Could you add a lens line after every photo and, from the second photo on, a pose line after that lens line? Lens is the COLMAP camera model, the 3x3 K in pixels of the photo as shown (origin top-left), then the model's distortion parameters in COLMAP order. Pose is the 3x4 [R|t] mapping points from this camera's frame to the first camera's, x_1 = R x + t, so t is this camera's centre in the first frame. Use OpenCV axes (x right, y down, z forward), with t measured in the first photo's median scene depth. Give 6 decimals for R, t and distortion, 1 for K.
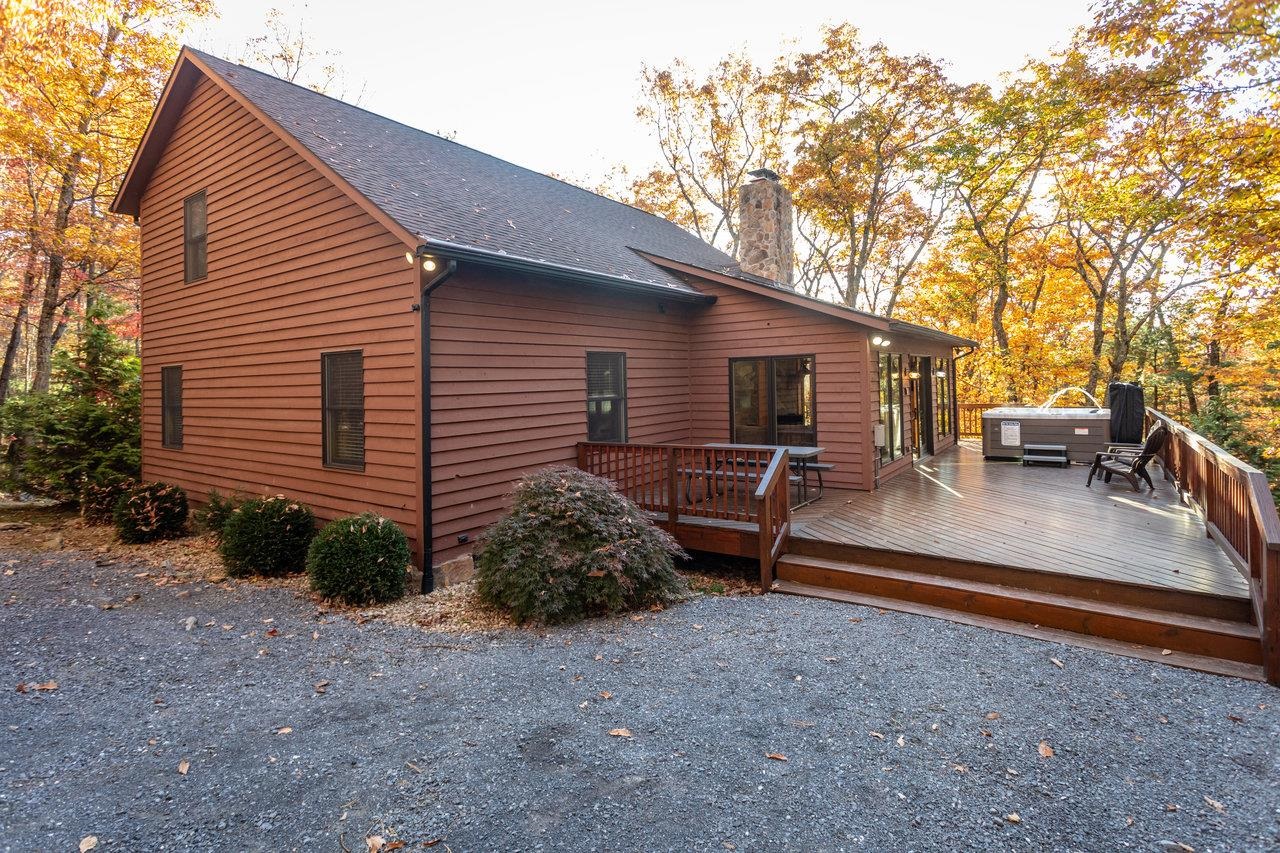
lens RADIAL K [[620.2, 0, 639.8], [0, 620.2, 376.0], [0, 0, 1]] dist [0.000203, 0.000328]
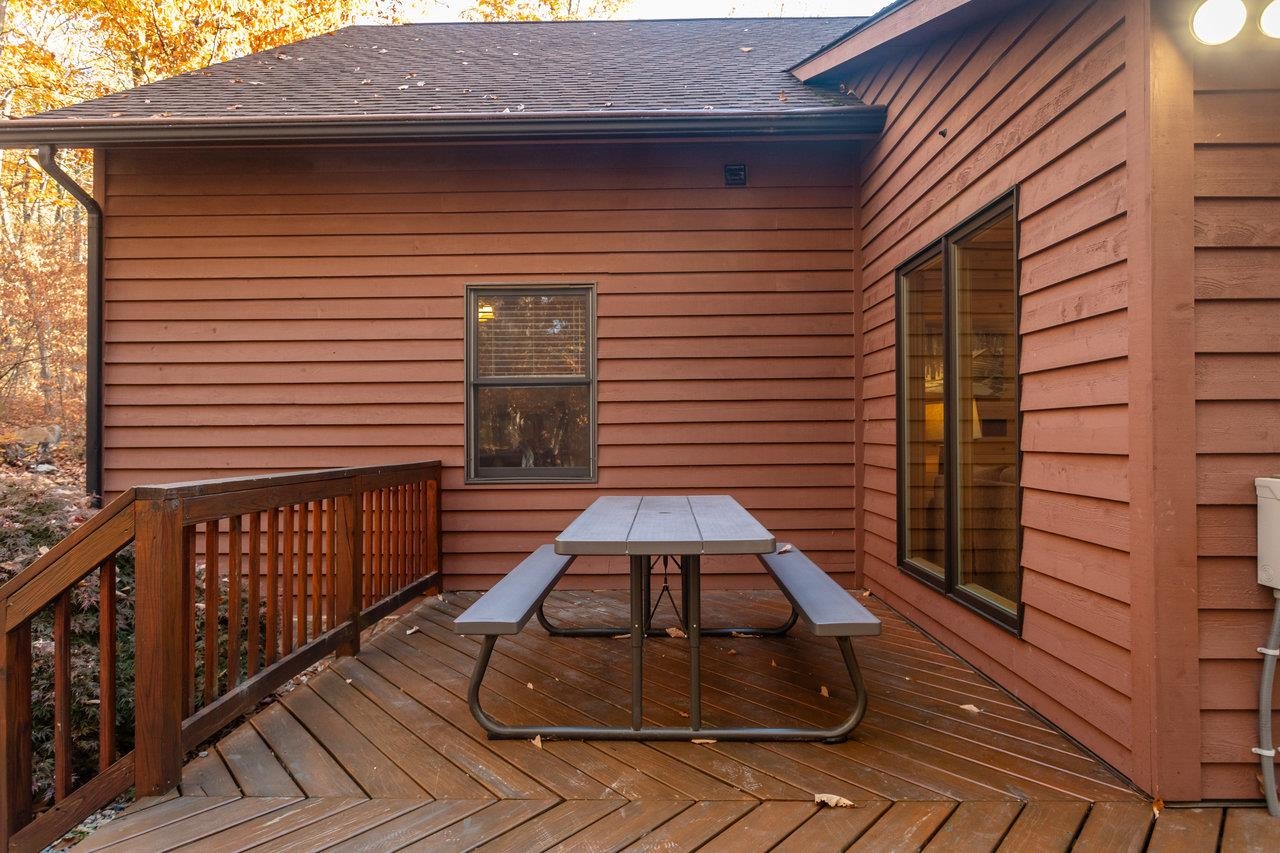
lens RADIAL K [[775.3, 0, 640.0], [0, 775.3, 426.5], [0, 0, 1]] dist [0.002286, 0.000430]
pose [[0.567299, 0.008018, -0.823473, 0.473159], [0.000532, 0.999949, 0.010102, 0.063746], [0.823511, -0.006169, 0.567266, 0.685338]]
